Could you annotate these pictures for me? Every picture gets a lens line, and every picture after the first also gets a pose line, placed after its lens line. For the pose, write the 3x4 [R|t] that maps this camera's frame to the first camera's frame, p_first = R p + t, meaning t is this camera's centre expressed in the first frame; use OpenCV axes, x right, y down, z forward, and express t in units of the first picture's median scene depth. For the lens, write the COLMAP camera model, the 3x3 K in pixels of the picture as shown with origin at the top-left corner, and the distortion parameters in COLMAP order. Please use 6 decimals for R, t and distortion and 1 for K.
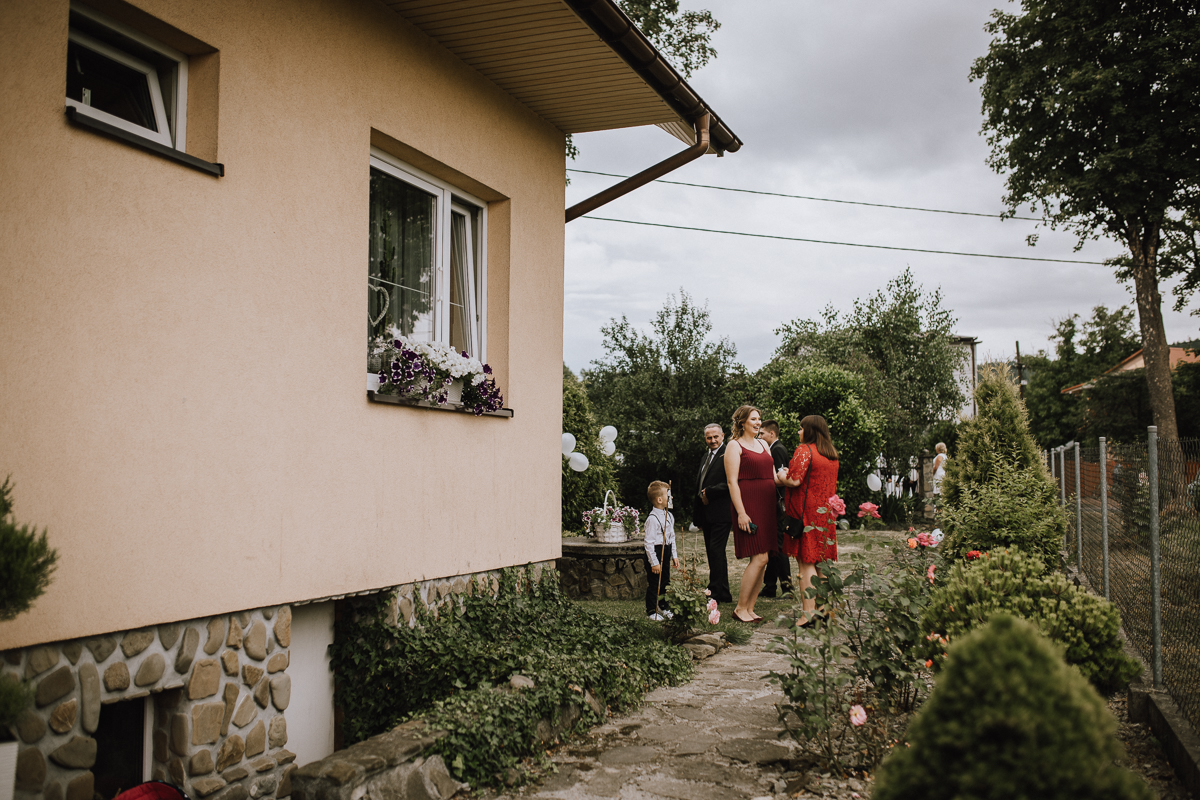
lens RADIAL K [[1138.1, 0, 591.5], [0, 1138.1, 399.1], [0, 0, 1]] dist [-0.069765, 0.104907]
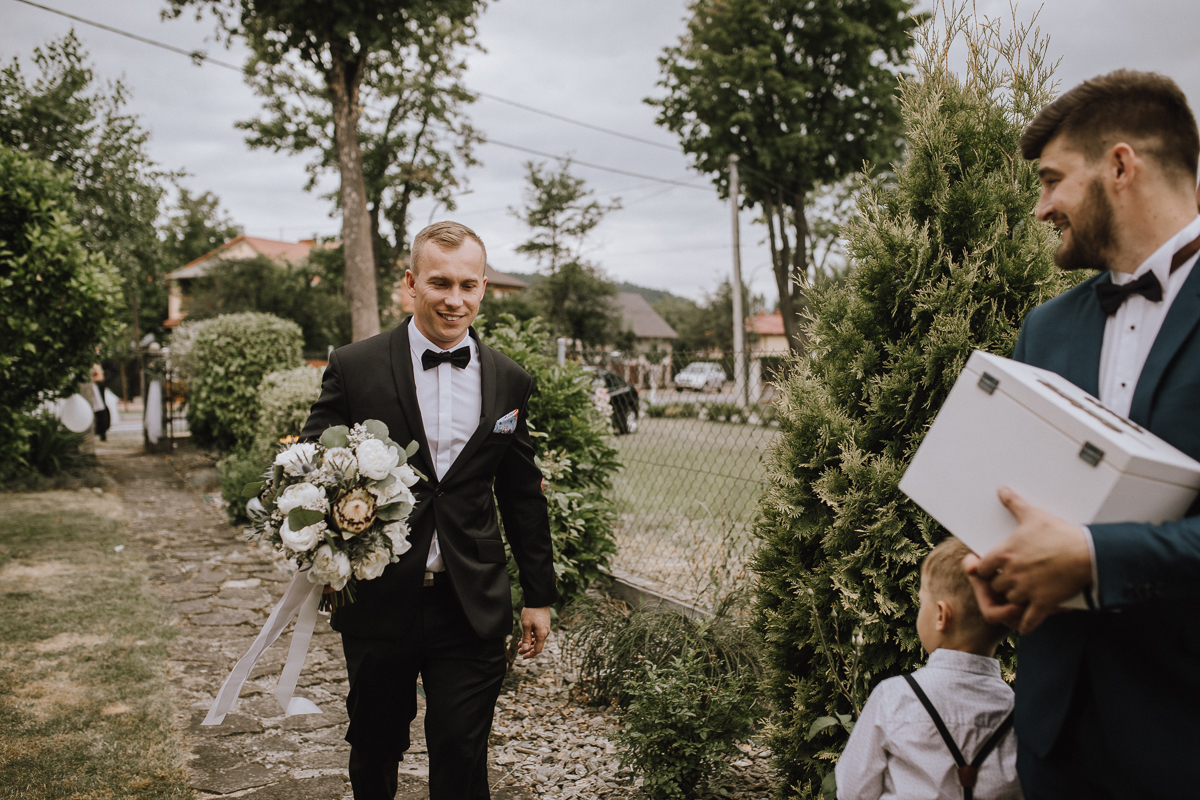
lens RADIAL K [[1138.1, 0, 591.5], [0, 1138.1, 399.1], [0, 0, 1]] dist [-0.069765, 0.104907]
pose [[0.687740, -0.021470, 0.725639, 0.013274], [-0.045572, 0.996314, 0.072671, 0.006006], [-0.724525, -0.083047, 0.684227, 0.126658]]
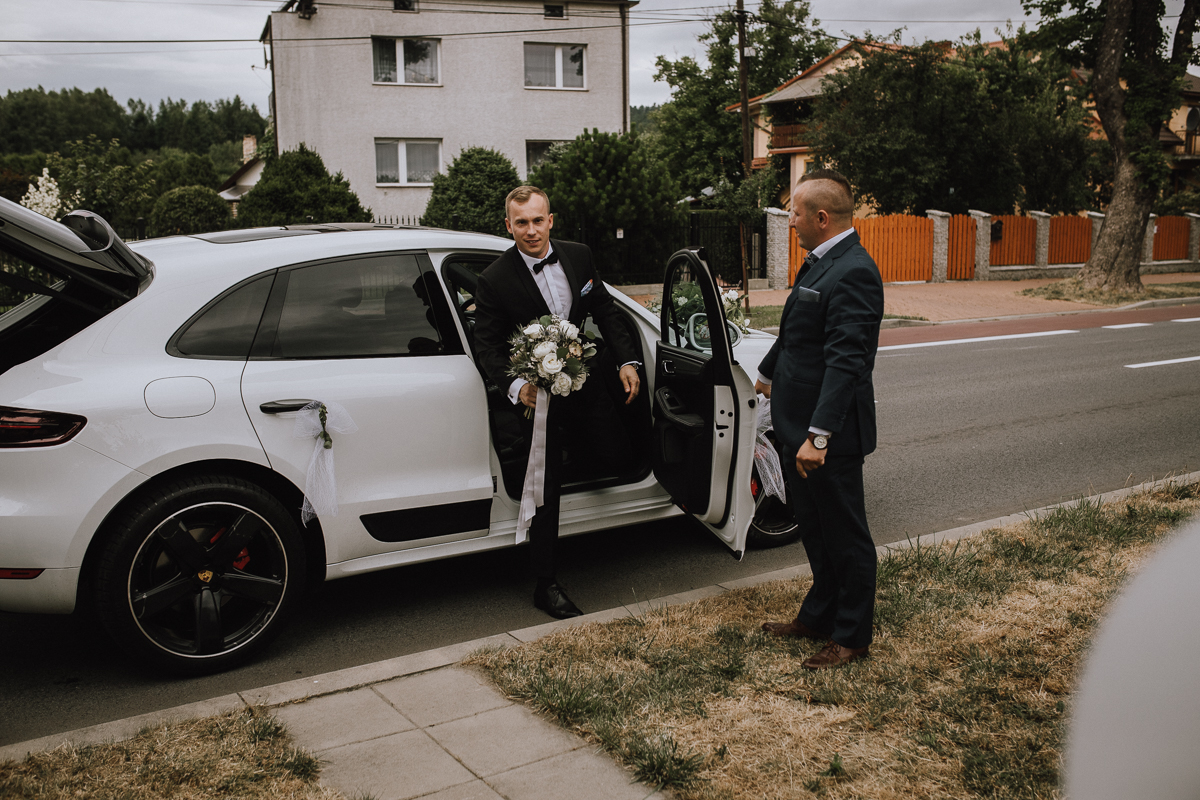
lens RADIAL K [[1138.1, 0, 591.5], [0, 1138.1, 399.1], [0, 0, 1]] dist [-0.069765, 0.104907]
pose [[0.940730, -0.061616, 0.333511, 0.088738], [-0.013482, 0.975787, 0.218305, 0.015201], [-0.338887, -0.209863, 0.917122, 0.326360]]
